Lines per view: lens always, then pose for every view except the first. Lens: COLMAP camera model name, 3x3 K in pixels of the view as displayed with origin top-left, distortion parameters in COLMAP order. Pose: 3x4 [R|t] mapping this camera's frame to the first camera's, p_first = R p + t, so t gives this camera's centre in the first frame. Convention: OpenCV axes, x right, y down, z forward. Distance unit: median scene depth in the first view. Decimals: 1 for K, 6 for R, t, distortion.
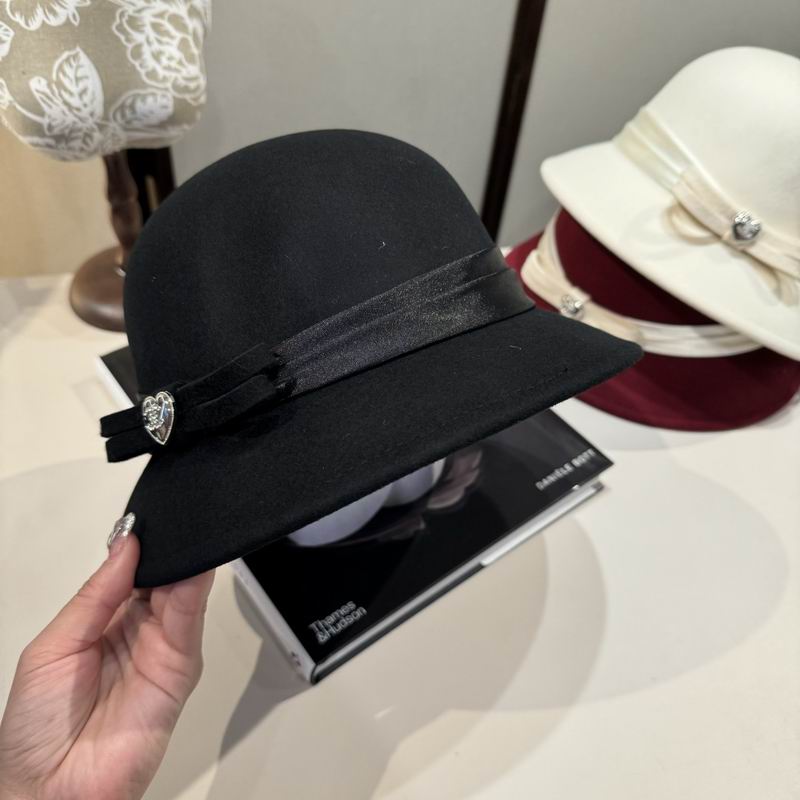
lens RADIAL K [[761.8, 0, 397.8], [0, 761.8, 385.9], [0, 0, 1]] dist [-0.027084, 0.000000]
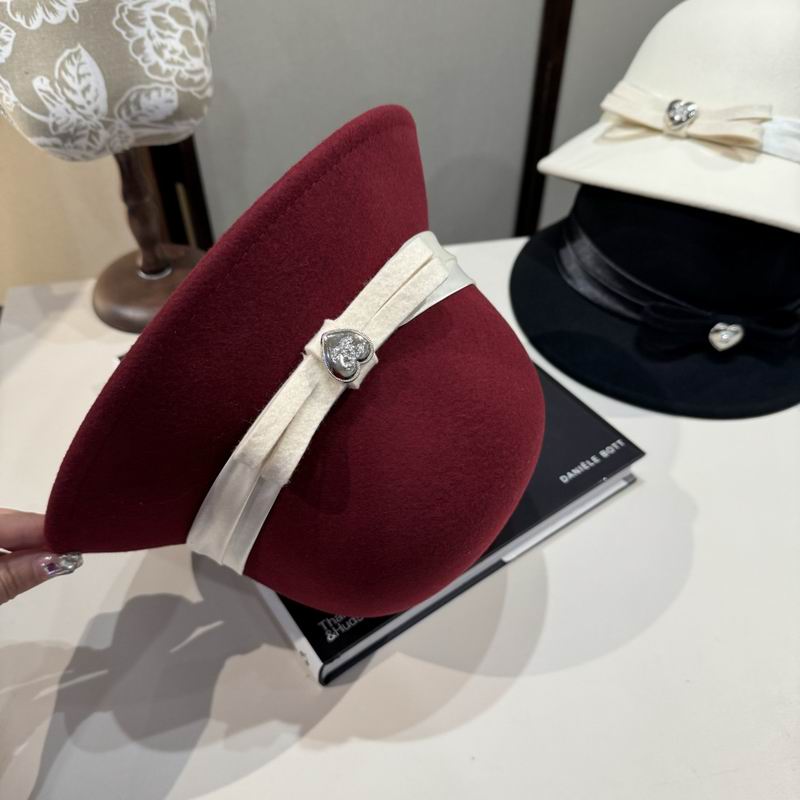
lens RADIAL K [[761.8, 0, 391.8], [0, 761.8, 394.6], [0, 0, 1]] dist [-0.027084, 0.000000]
pose [[0.995996, -0.025133, -0.085790, 0.058573], [0.024899, 0.999683, -0.003795, 0.026714], [0.085859, 0.001644, 0.996306, 0.039967]]
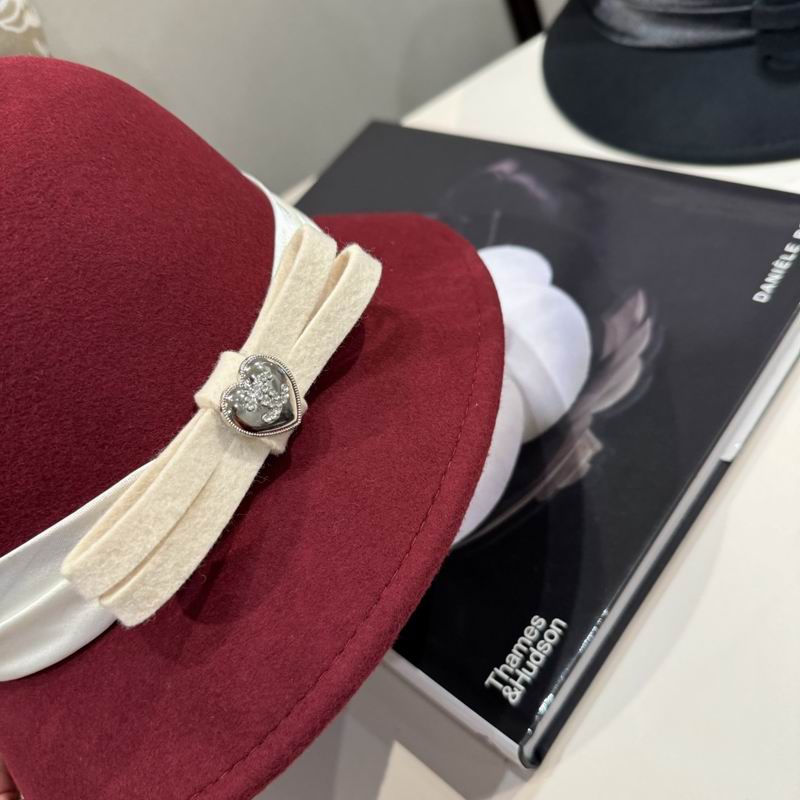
lens RADIAL K [[776.0, 0, 397.8], [0, 776.0, 399.1], [0, 0, 1]] dist [-0.056020, 0.000000]
pose [[0.875513, -0.430190, -0.220030, 0.041033], [0.443422, 0.896231, 0.012144, 0.074583], [0.191973, -0.108198, 0.975418, 0.381882]]
